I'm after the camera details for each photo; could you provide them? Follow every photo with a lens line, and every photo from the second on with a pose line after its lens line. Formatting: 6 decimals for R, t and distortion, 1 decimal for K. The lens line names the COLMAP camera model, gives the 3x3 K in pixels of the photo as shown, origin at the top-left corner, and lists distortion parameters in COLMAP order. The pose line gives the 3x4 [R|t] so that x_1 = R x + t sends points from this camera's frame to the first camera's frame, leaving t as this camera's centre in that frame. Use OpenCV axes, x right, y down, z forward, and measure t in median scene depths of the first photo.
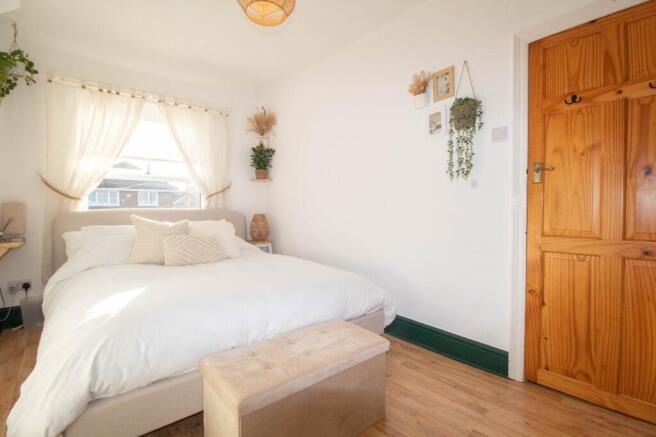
lens RADIAL K [[306.5, 0, 327.2], [0, 306.5, 214.6], [0, 0, 1]] dist [-0.001508, -0.000627]
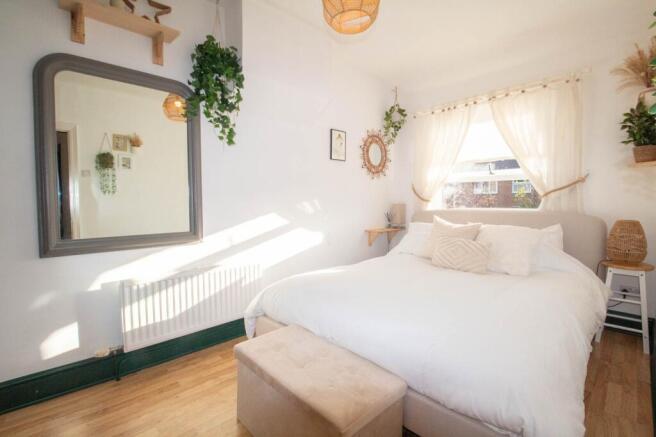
lens RADIAL K [[307.5, 0, 336.4], [0, 307.5, 215.5], [0, 0, 1]] dist [-0.000051, -0.000195]
pose [[0.085524, 0.051696, -0.994994, 0.433281], [-0.007544, 0.998658, 0.051238, -0.048157], [0.996308, 0.003124, 0.085799, 0.455016]]
